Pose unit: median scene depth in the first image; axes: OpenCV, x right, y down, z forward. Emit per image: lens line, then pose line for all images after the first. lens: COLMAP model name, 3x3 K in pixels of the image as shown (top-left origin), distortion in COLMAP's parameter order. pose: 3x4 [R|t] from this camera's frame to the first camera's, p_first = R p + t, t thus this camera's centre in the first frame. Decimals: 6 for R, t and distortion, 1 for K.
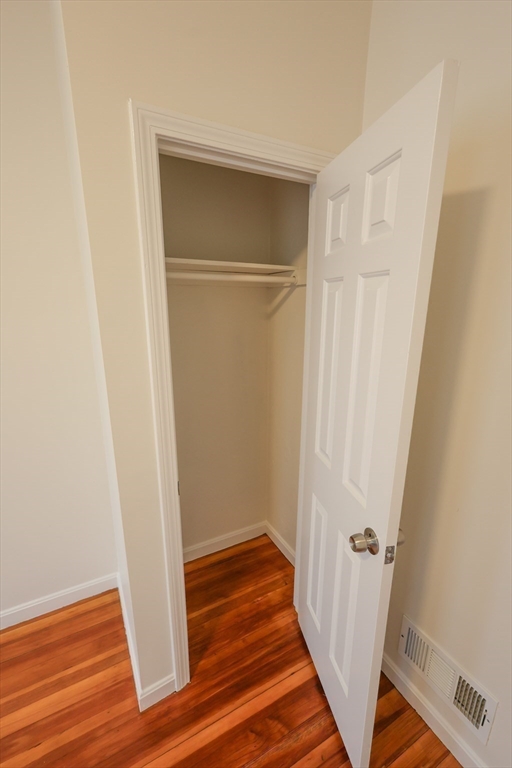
lens RADIAL K [[332.2, 0, 253.8], [0, 332.2, 388.6], [0, 0, 1]] dist [0.005072, -0.001452]
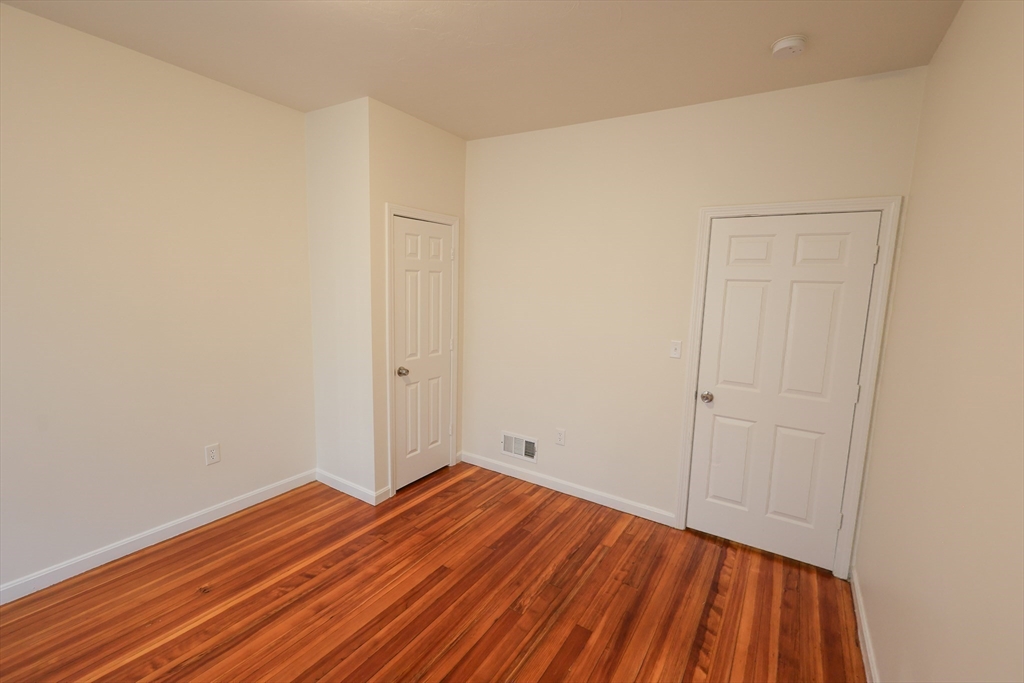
lens RADIAL K [[443.0, 0, 518.4], [0, 443.0, 341.2], [0, 0, 1]] dist [0.005072, -0.001452]
pose [[0.872072, -0.045223, 0.487283, -0.754290], [0.093640, 0.992743, -0.075451, 0.336175], [-0.480335, 0.111428, 0.869978, -1.461747]]
